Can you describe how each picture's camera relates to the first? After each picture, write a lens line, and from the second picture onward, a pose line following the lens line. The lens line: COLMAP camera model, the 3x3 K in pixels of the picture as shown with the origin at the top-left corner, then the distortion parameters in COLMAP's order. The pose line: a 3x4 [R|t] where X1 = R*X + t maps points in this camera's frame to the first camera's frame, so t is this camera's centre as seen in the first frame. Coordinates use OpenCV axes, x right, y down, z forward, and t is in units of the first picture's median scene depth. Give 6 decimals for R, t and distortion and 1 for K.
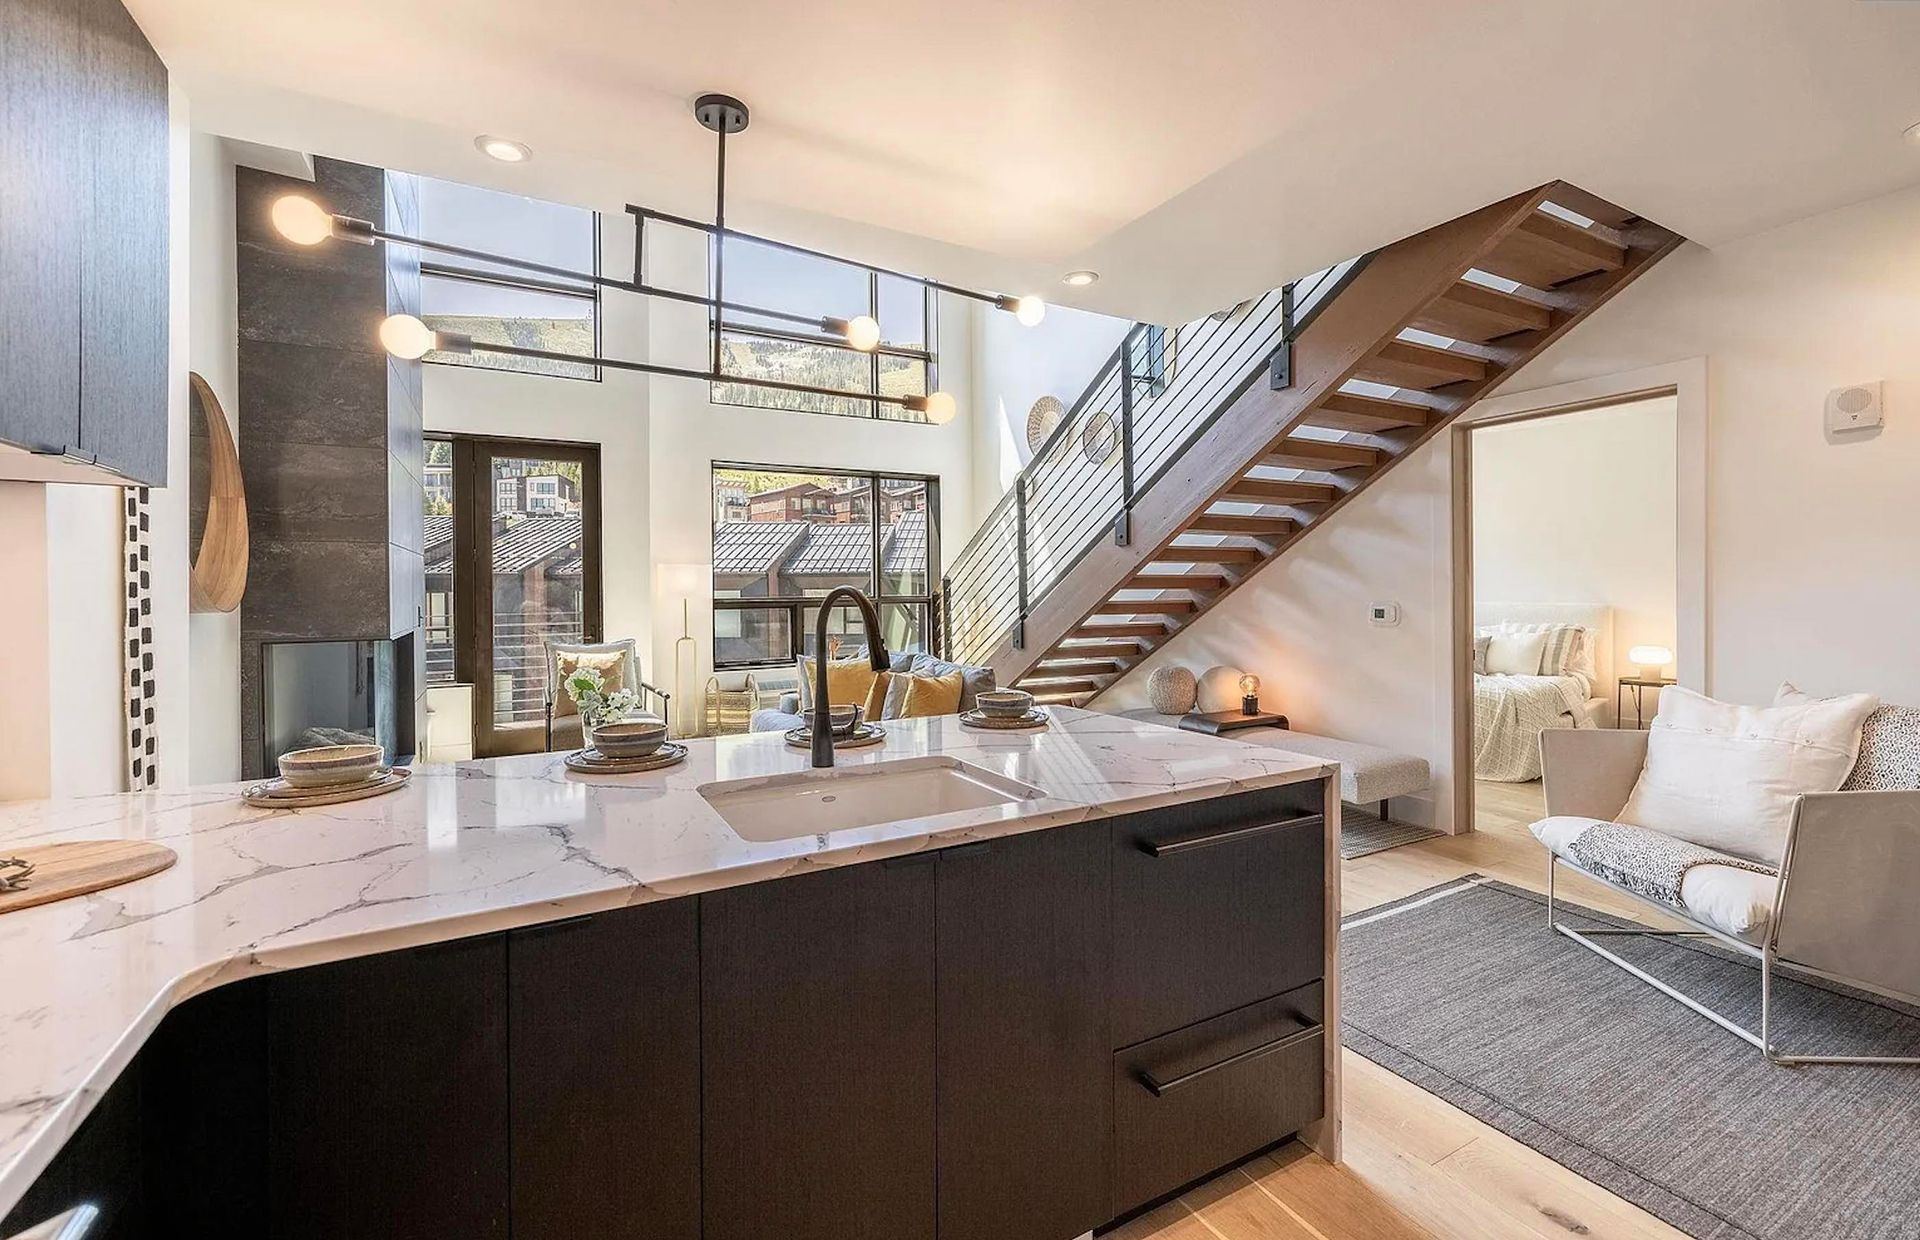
lens RADIAL K [[816.2, 0, 926.1], [0, 816.2, 587.9], [0, 0, 1]] dist [0.000810, -0.000093]
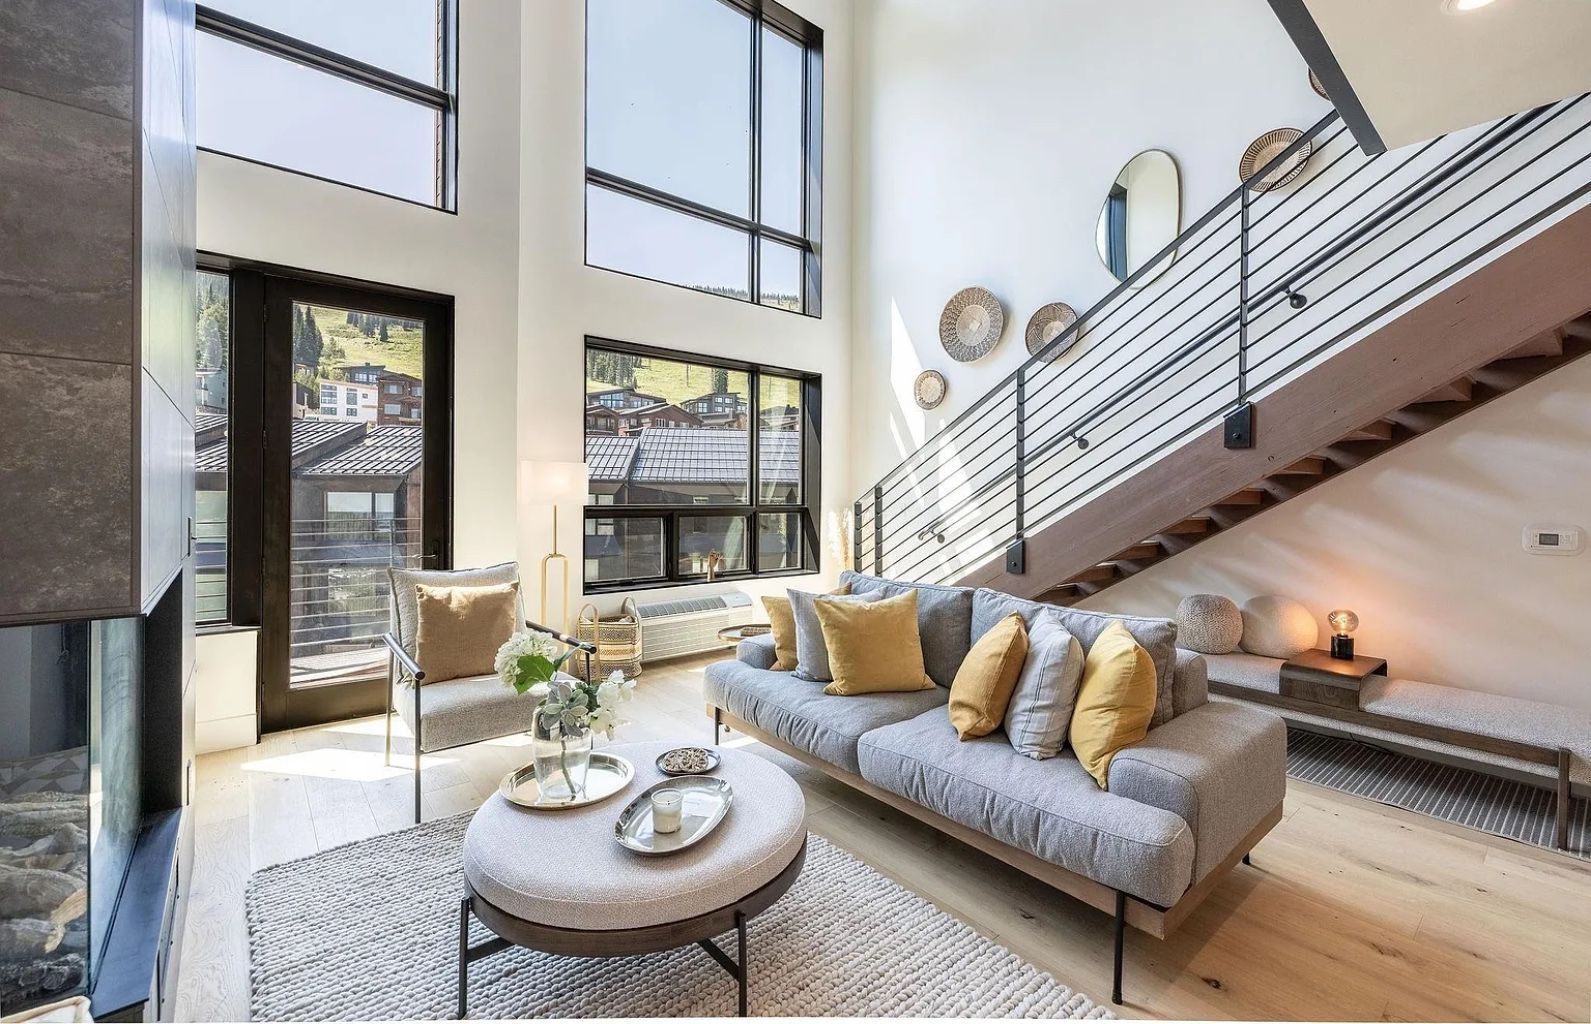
lens RADIAL K [[686.6, 0, 791.4], [0, 686.6, 495.0], [0, 0, 1]] dist [0.000135, -0.000526]
pose [[0.980470, 0.015619, 0.196048, -0.218364], [-0.015493, 0.999878, -0.002176, 0.000474], [-0.196058, -0.000904, 0.980592, 0.324058]]
